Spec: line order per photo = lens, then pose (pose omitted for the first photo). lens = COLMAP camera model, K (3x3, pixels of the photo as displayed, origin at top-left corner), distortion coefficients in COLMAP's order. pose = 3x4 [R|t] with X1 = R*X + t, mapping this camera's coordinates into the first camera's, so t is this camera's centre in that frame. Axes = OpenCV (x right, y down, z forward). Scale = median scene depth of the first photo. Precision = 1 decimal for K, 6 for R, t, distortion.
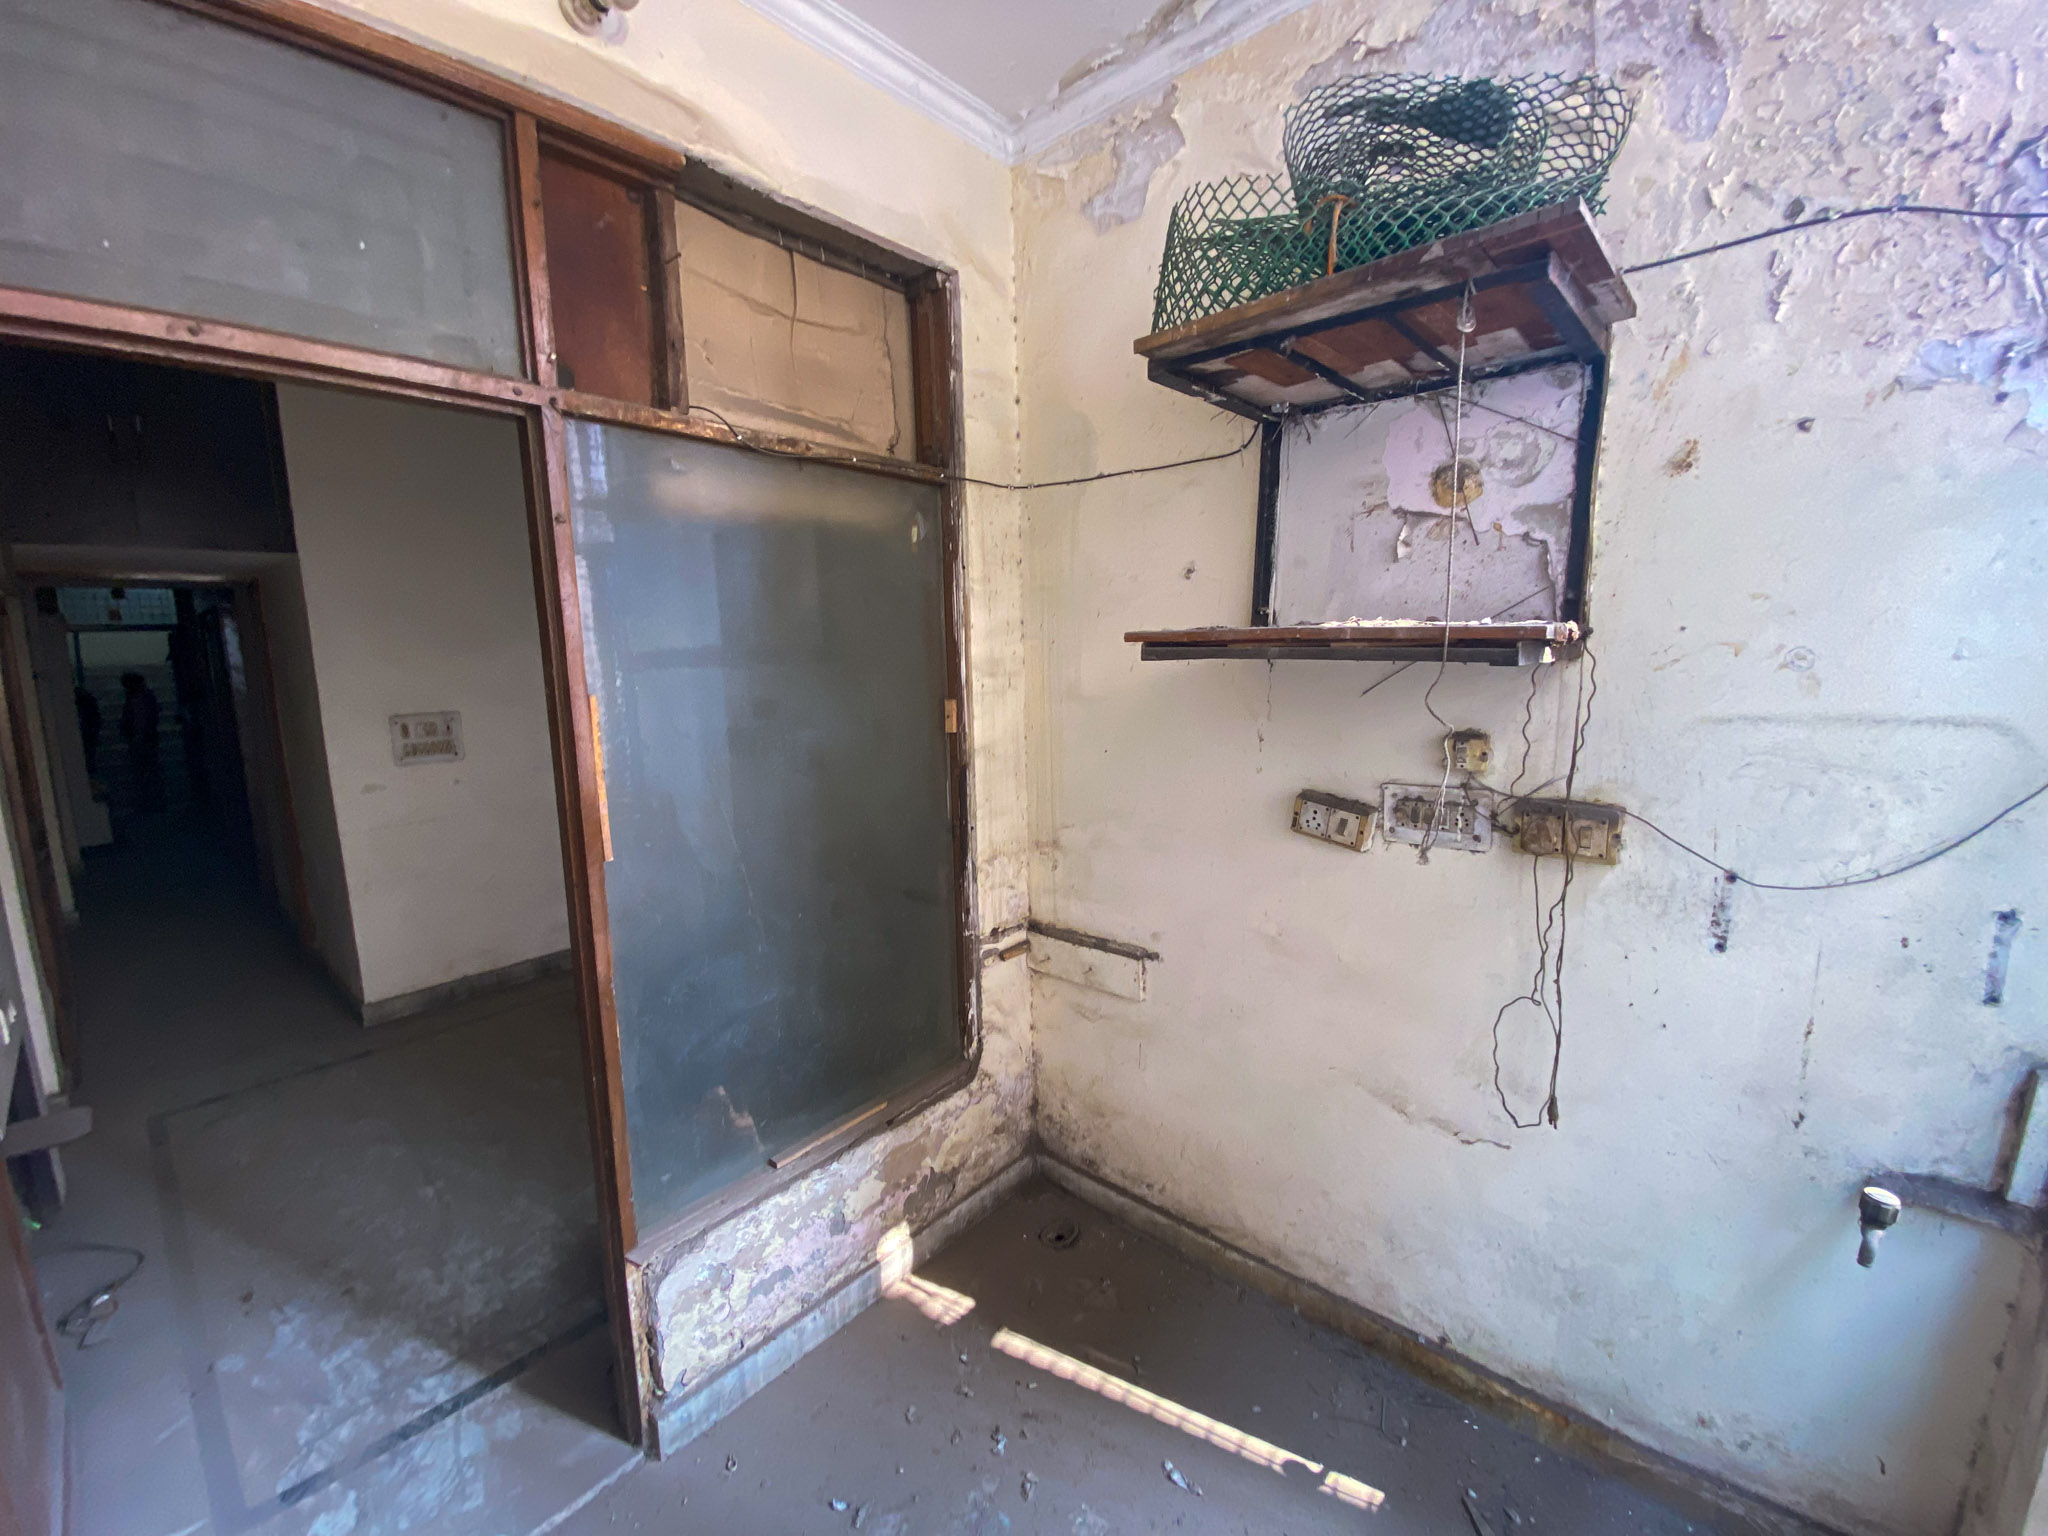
lens RADIAL K [[835.3, 0, 1013.4], [0, 835.3, 766.2], [0, 0, 1]] dist [0.003138, -0.013885]
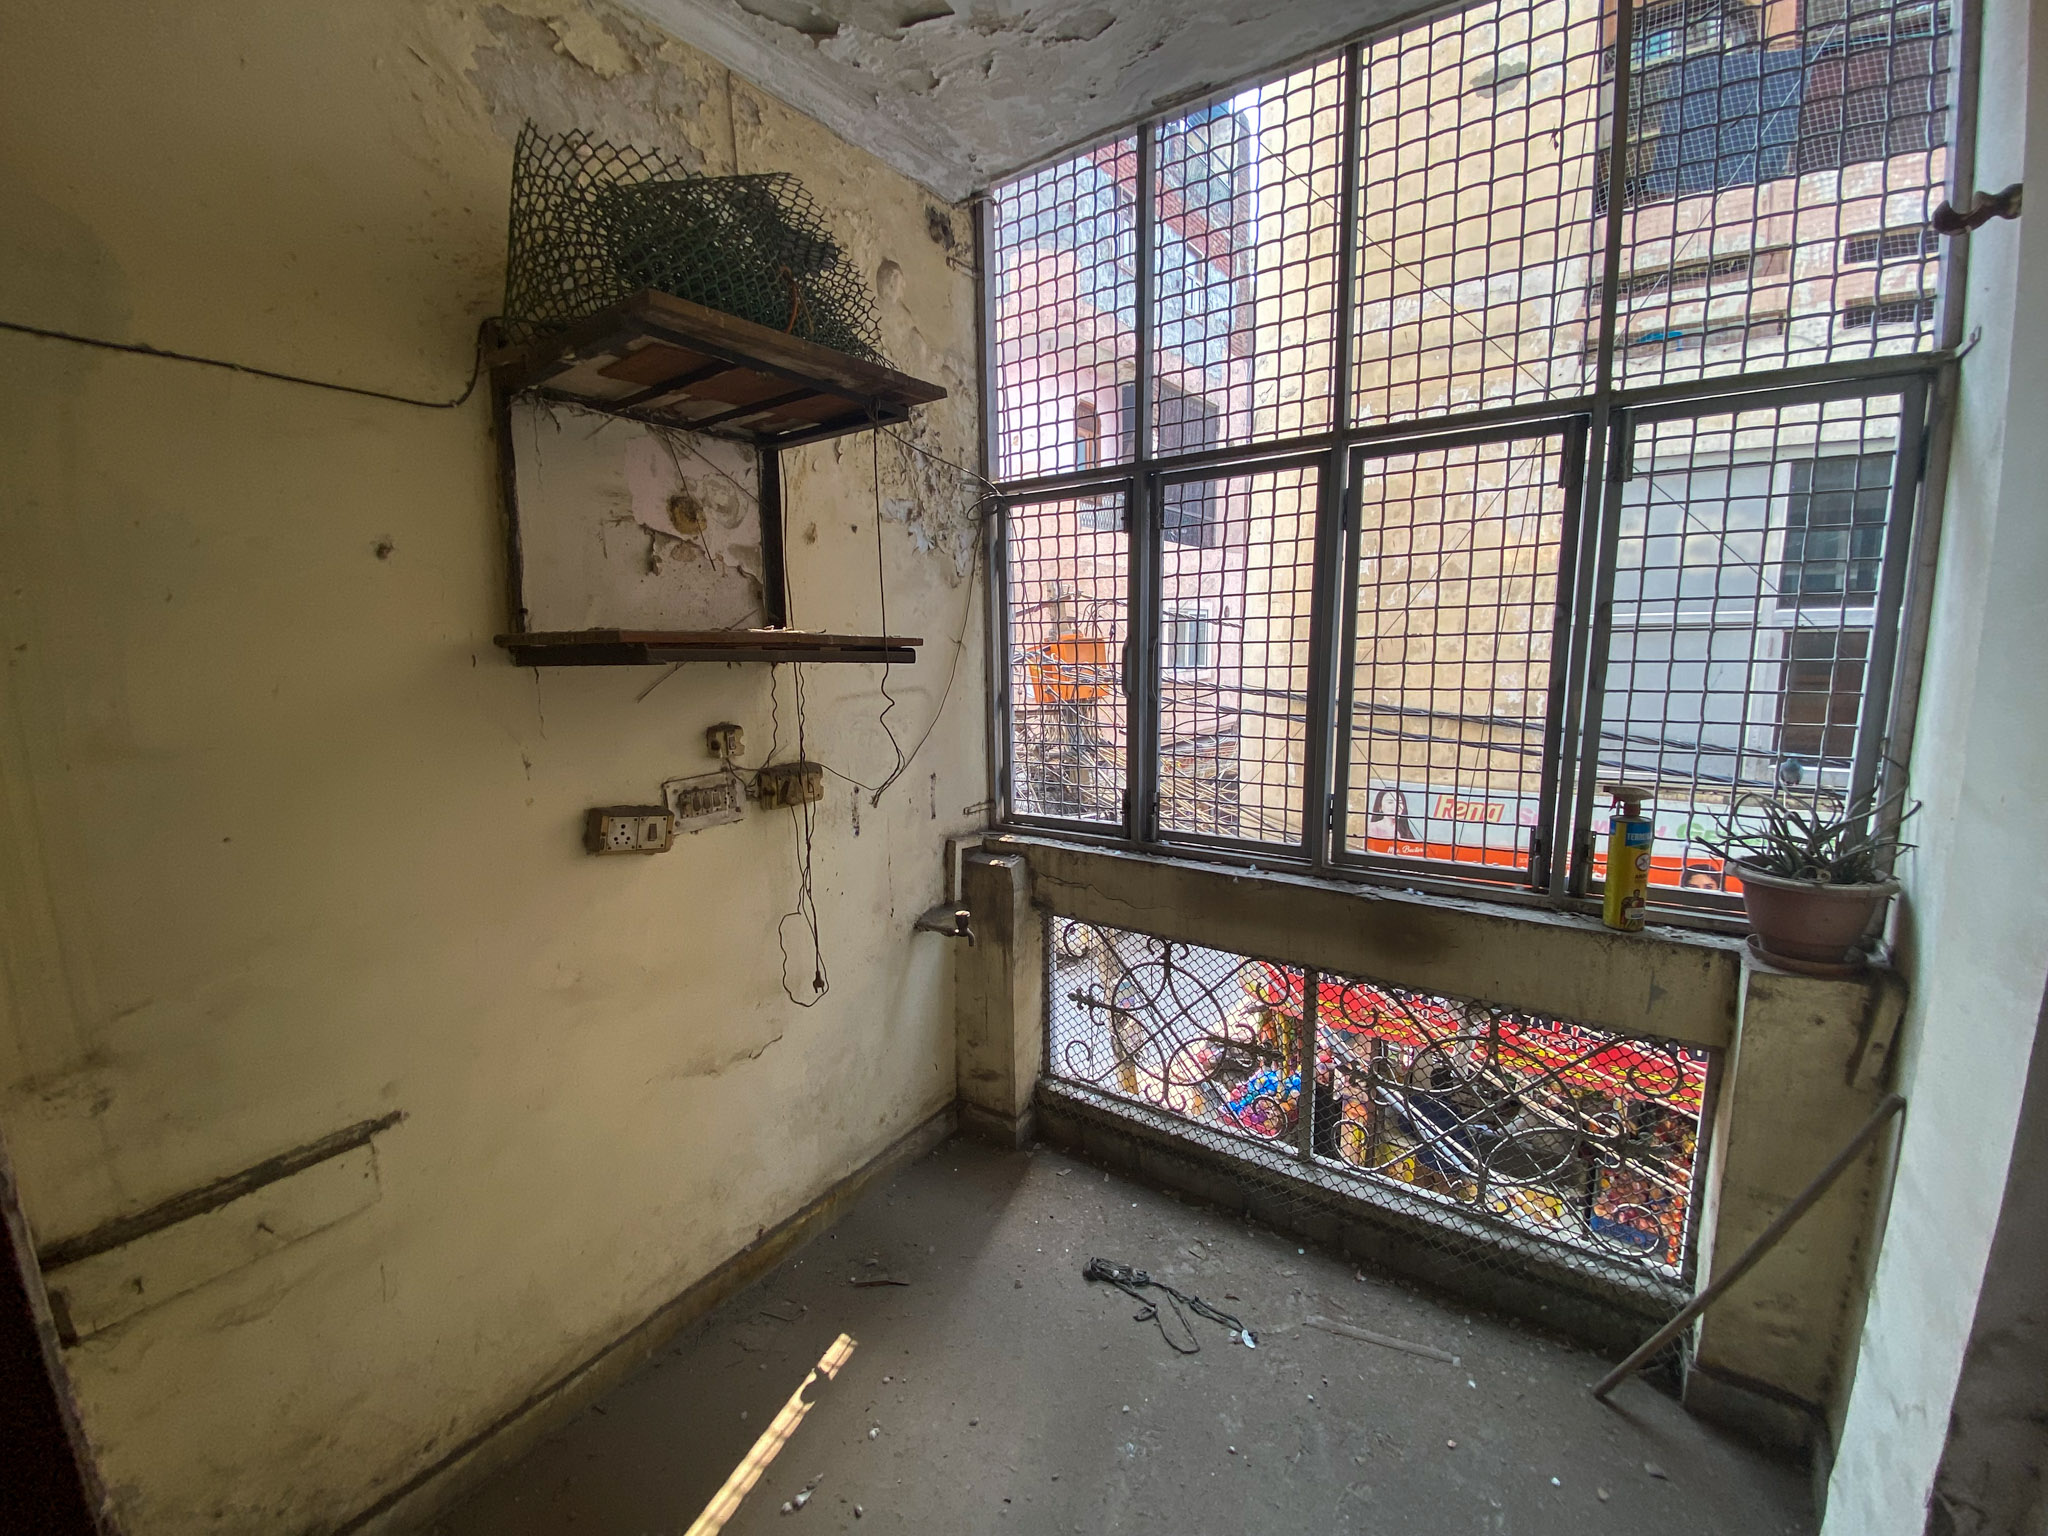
lens RADIAL K [[812.5, 0, 1010.7], [0, 812.5, 764.8], [0, 0, 1]] dist [0.001666, -0.016963]
pose [[-0.122521, -0.121521, 0.984998, -0.578635], [0.158943, 0.977263, 0.140337, -0.071756], [-0.979656, 0.173752, -0.100421, 0.621855]]
